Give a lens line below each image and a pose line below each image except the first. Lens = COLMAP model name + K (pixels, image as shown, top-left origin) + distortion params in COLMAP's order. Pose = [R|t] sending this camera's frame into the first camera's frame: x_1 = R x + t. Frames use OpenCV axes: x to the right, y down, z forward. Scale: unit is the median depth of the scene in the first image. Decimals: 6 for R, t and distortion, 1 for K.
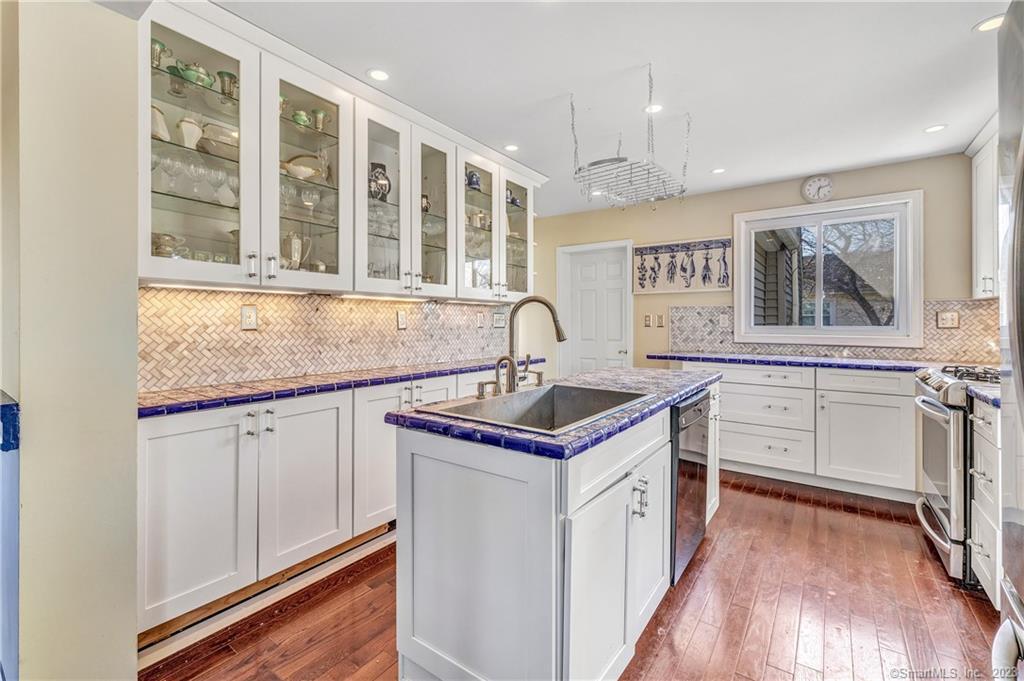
lens RADIAL K [[443.9, 0, 515.8], [0, 443.9, 329.6], [0, 0, 1]] dist [-0.000260, 0.000040]
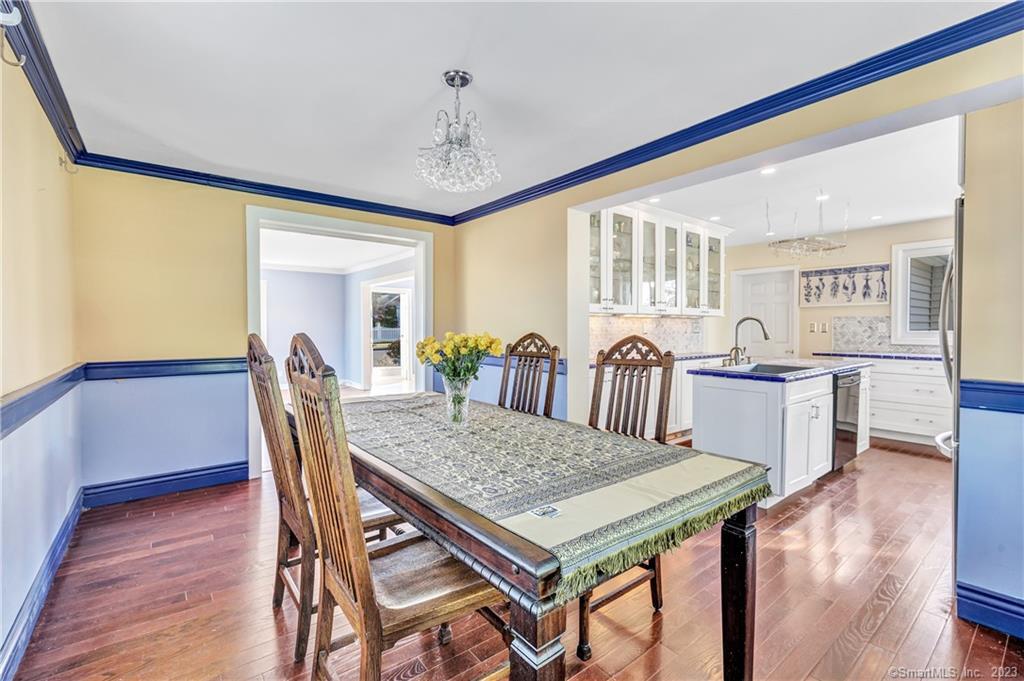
lens RADIAL K [[433.2, 0, 512.0], [0, 433.2, 340.5], [0, 0, 1]] dist [0.002650, 0.000333]
pose [[0.954991, 0.006834, -0.296557, -0.186026], [-0.002658, 0.999892, 0.014481, 0.002321], [0.296623, -0.013041, 0.954905, -0.531223]]
